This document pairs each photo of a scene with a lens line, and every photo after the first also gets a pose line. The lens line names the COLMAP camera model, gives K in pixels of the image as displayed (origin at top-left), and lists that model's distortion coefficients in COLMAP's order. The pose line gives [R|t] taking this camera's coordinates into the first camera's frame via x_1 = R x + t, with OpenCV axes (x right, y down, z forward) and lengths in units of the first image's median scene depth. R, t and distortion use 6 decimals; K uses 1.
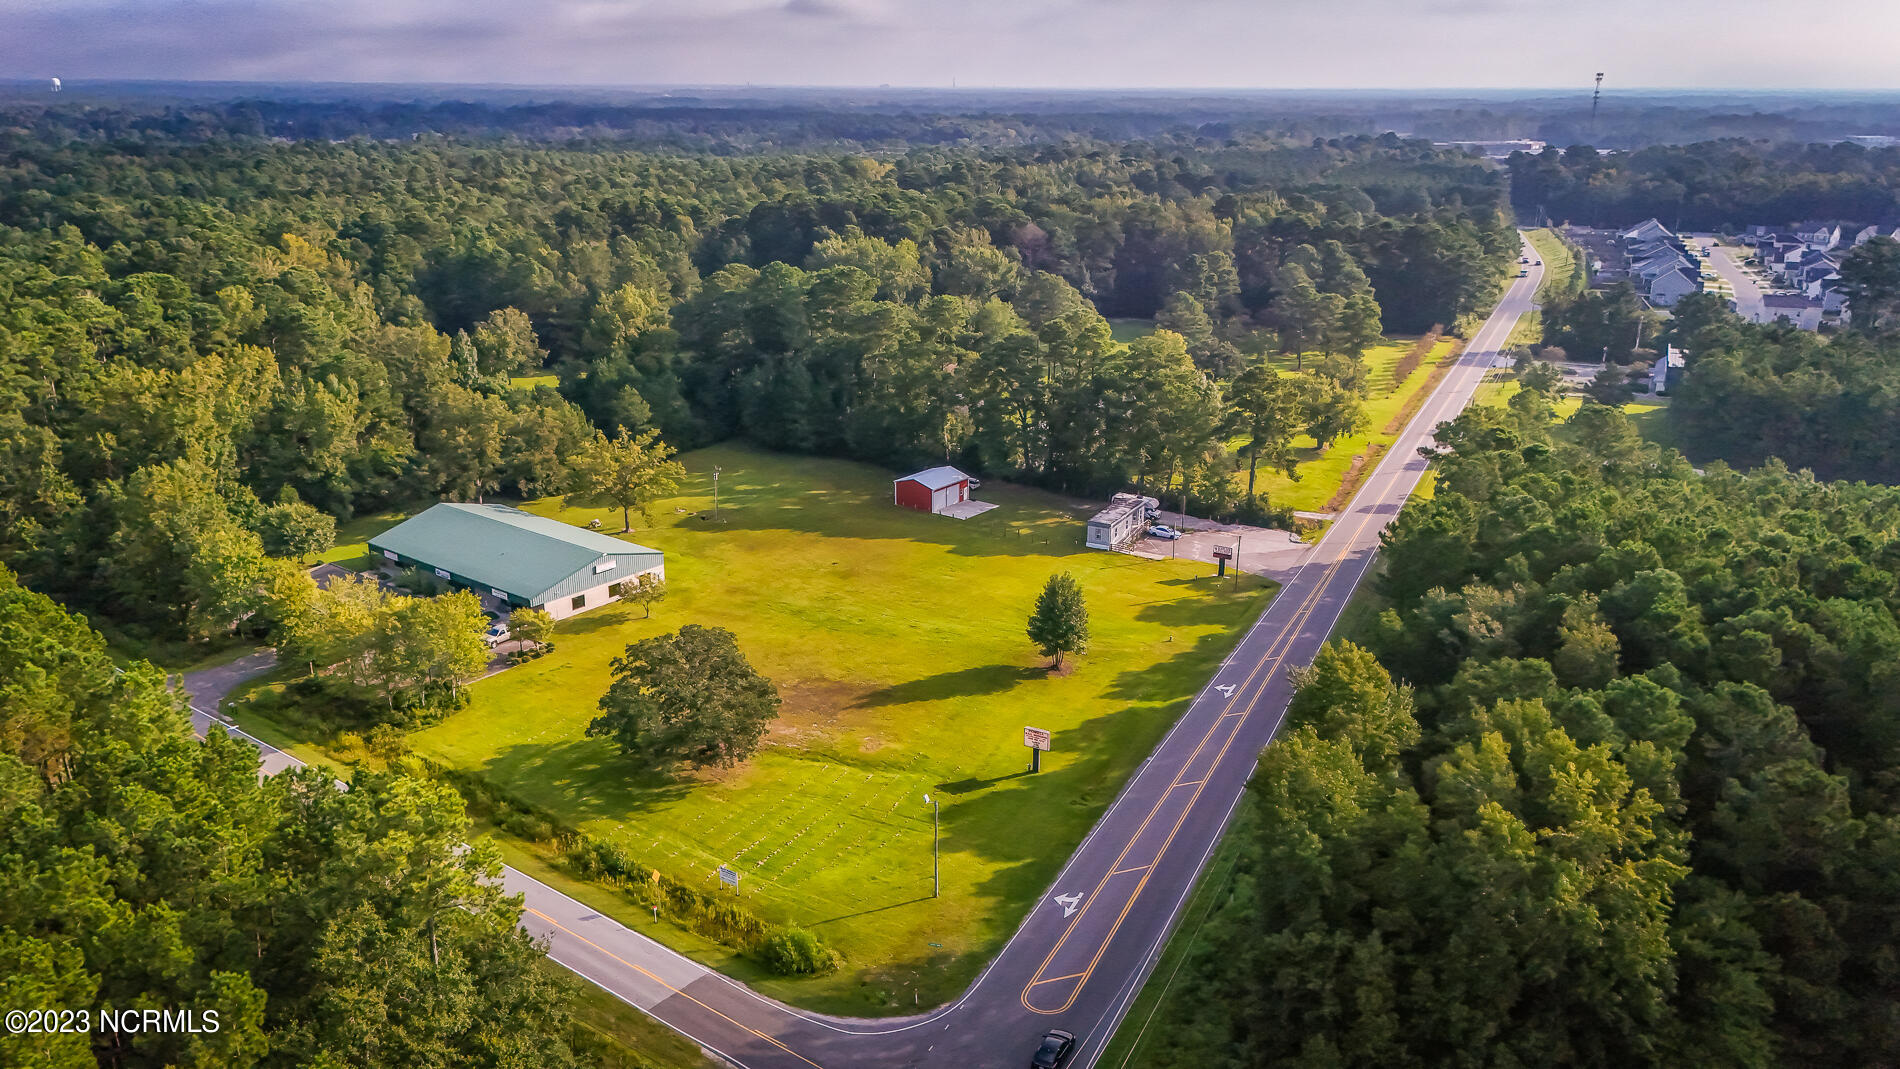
lens RADIAL K [[1394.3, 0, 947.8], [0, 1394.3, 535.5], [0, 0, 1]] dist [0.069452, -0.076953]
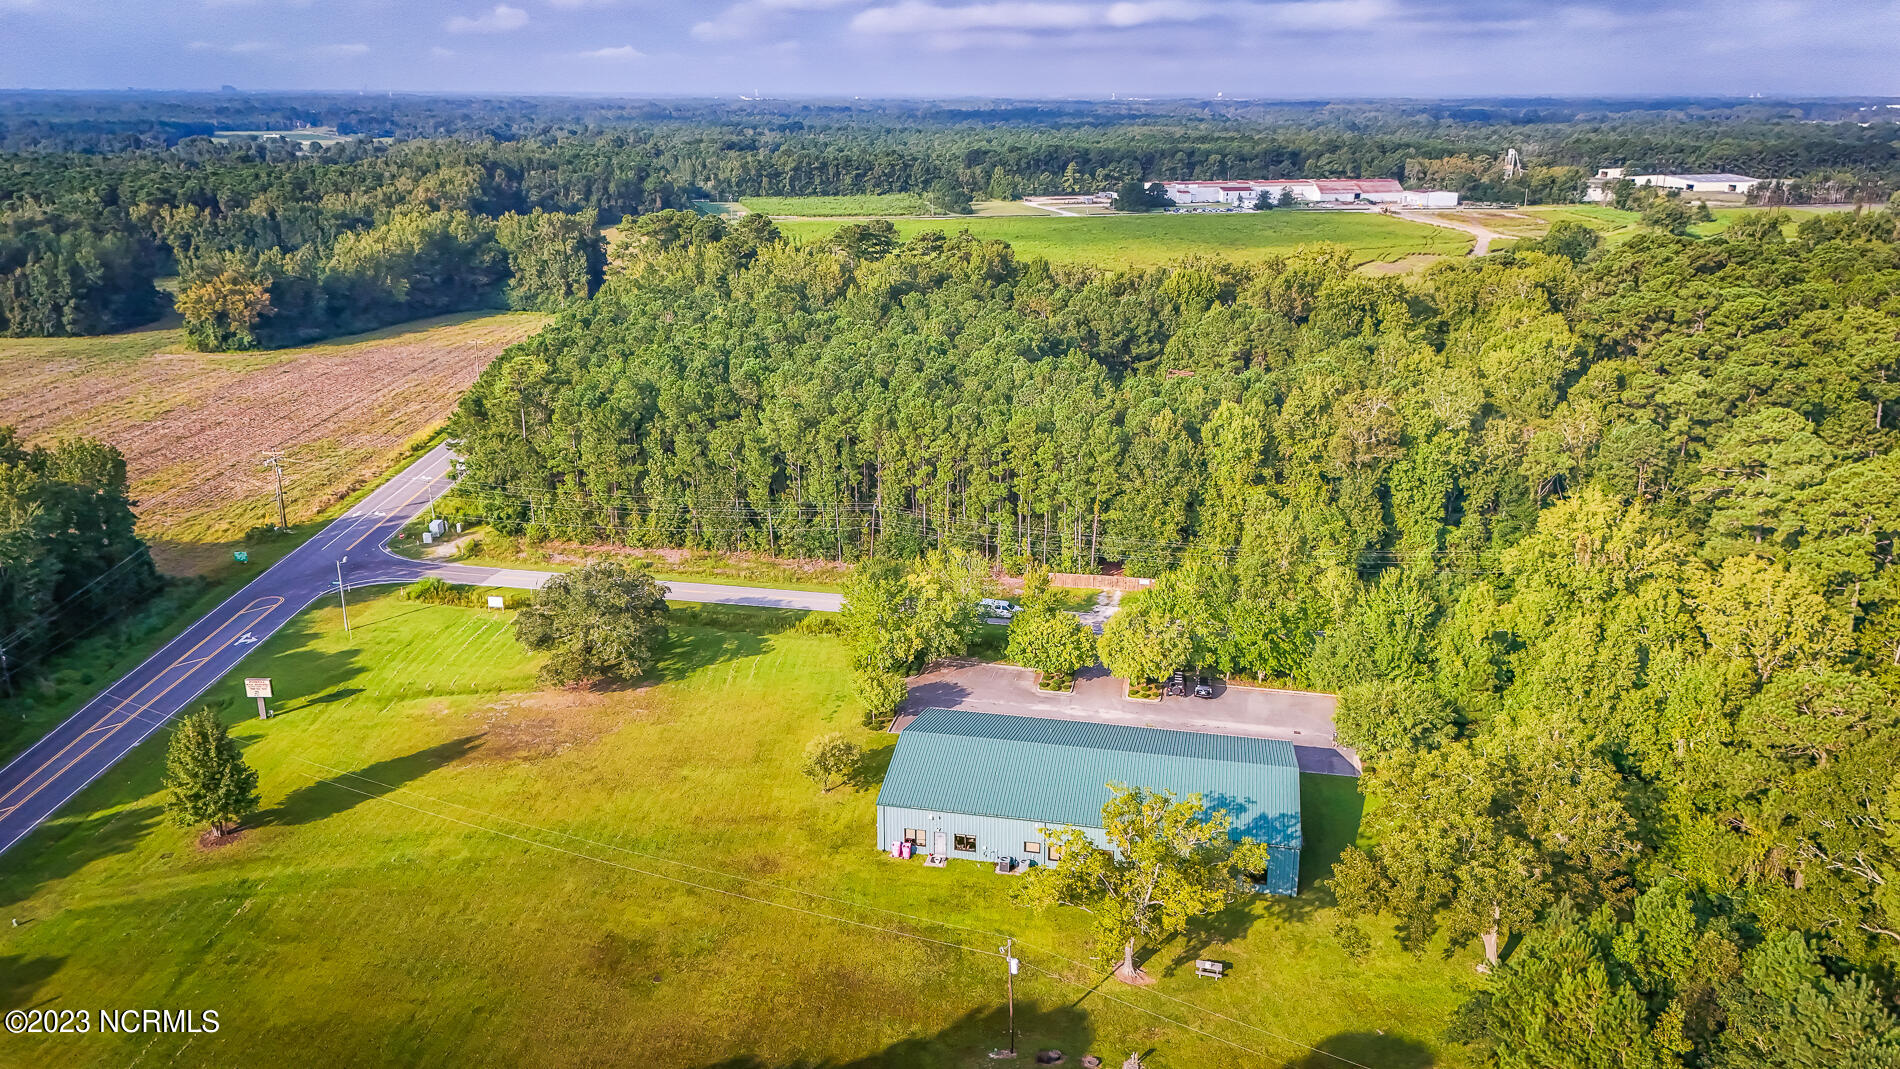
lens RADIAL K [[1394.3, 0, 943.5], [0, 1394.3, 532.0], [0, 0, 1]] dist [0.069452, -0.076953]
pose [[-0.896602, 0.124382, -0.425011, 0.024721], [-0.143871, 0.825865, 0.545204, -0.386863], [0.418815, 0.549978, -0.722577, 1.214106]]
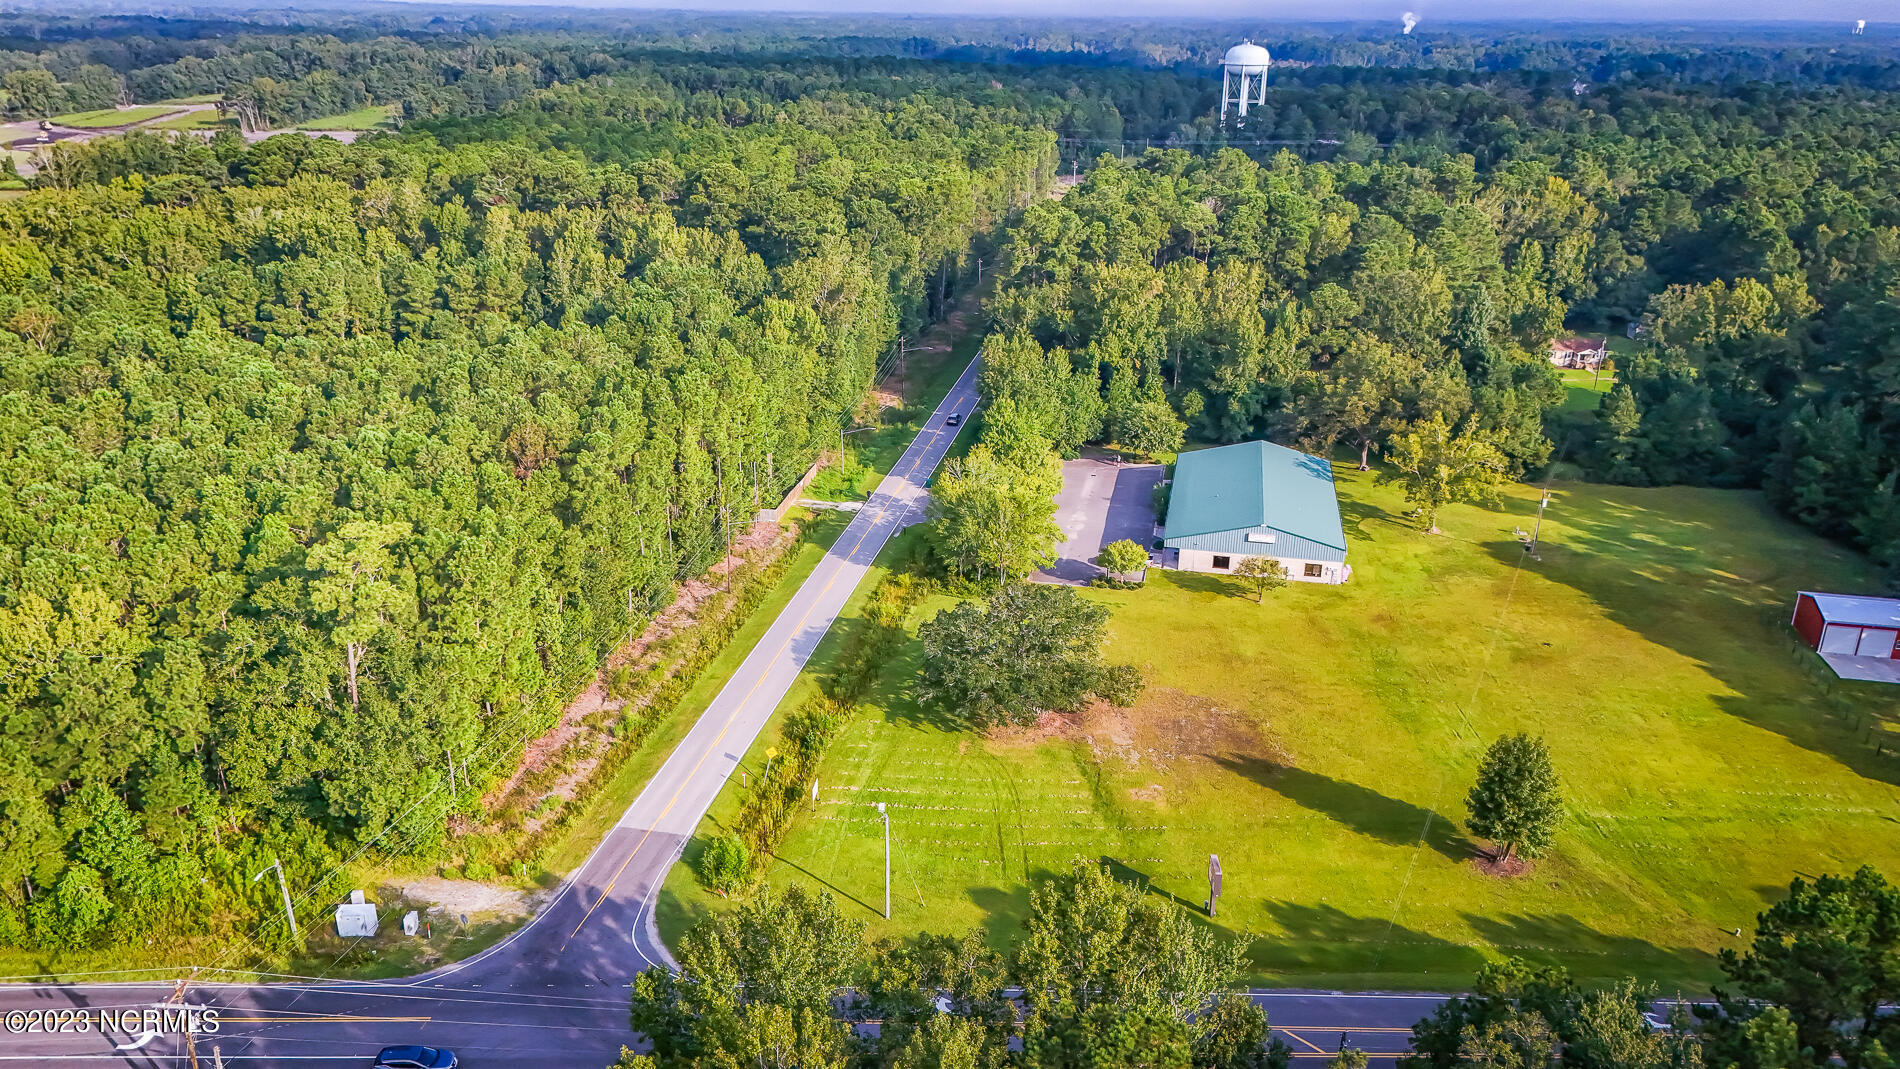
lens RADIAL K [[1394.3, 0, 944.3], [0, 1394.3, 539.3], [0, 0, 1]] dist [0.069452, -0.076953]
pose [[0.440216, 0.319412, -0.839158, 0.368340], [-0.286030, 0.935784, 0.206142, -0.090042], [0.851115, 0.149278, 0.503308, 0.287559]]
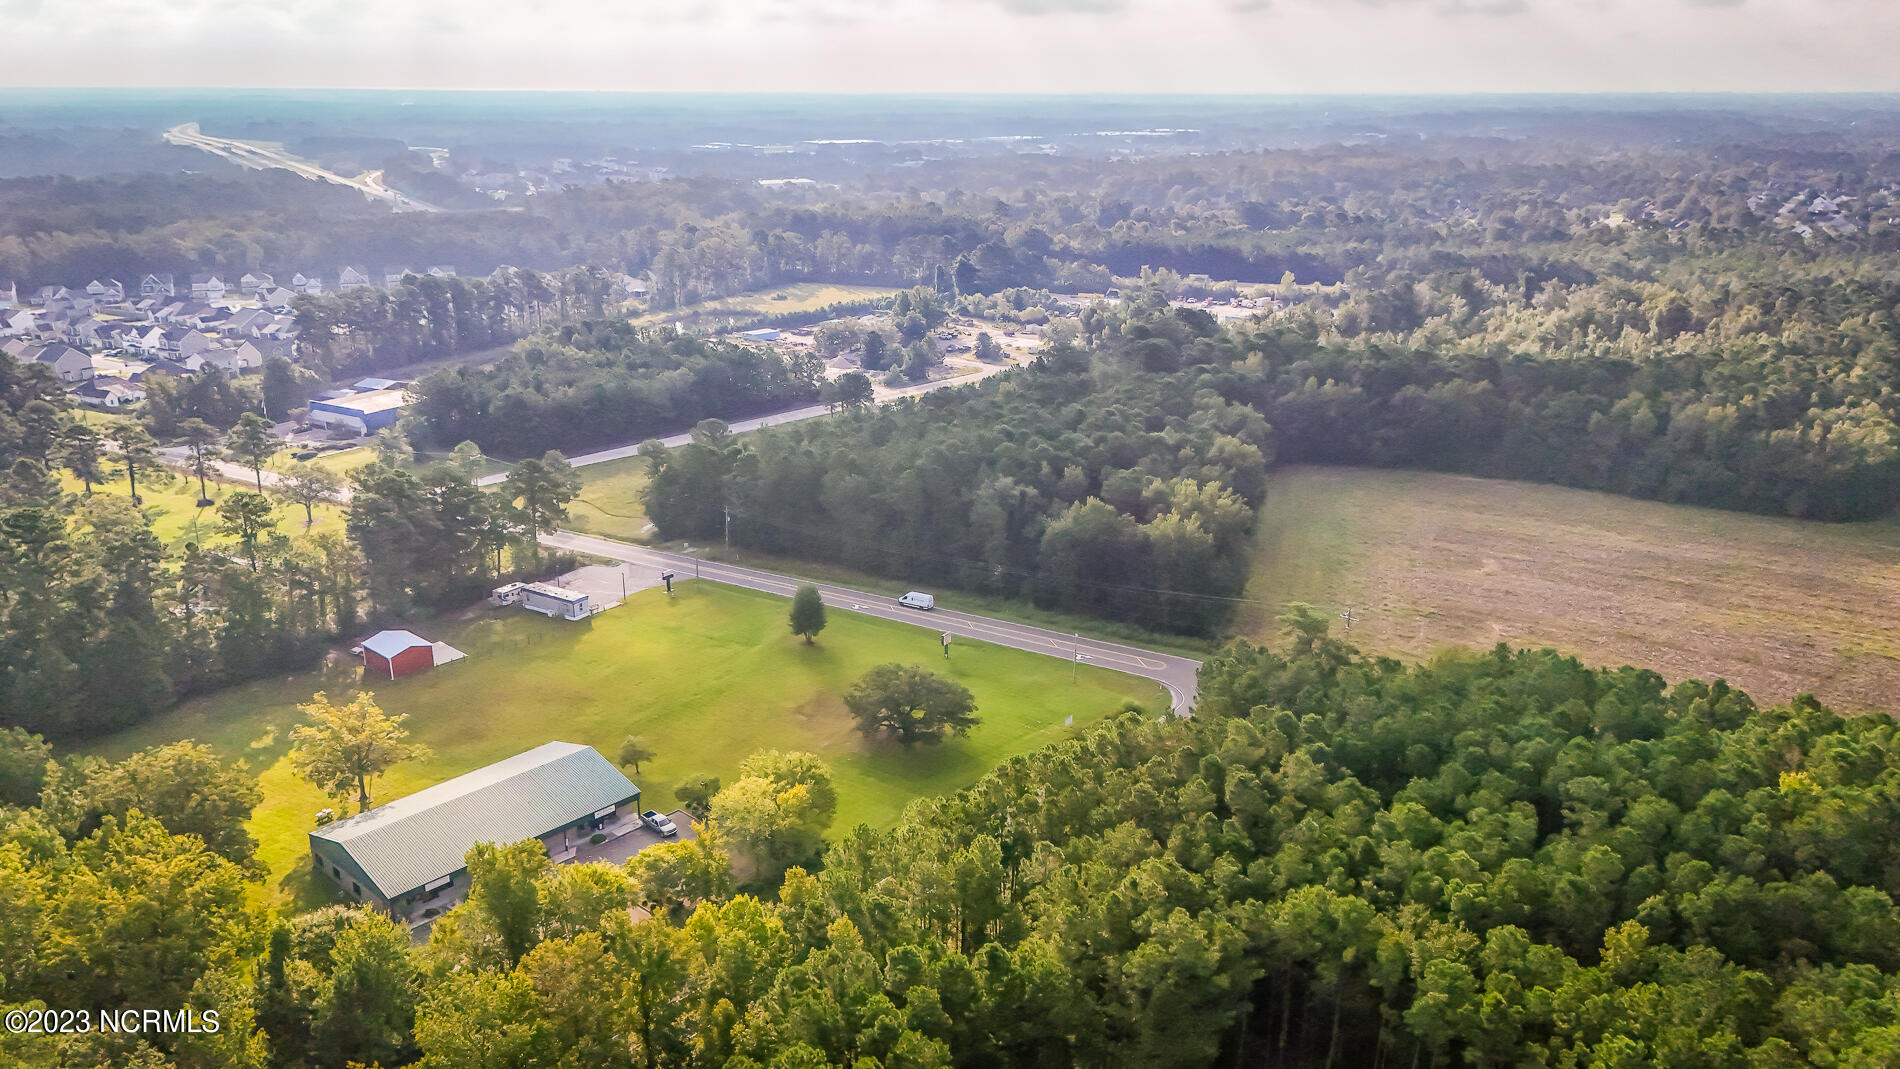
lens RADIAL K [[1394.3, 0, 949.0], [0, 1394.3, 548.1], [0, 0, 1]] dist [0.069452, -0.076953]
pose [[0.085962, -0.319092, 0.943817, -0.999384], [0.304441, 0.910425, 0.280074, -0.290406], [-0.948645, 0.263261, 0.175406, 0.409335]]
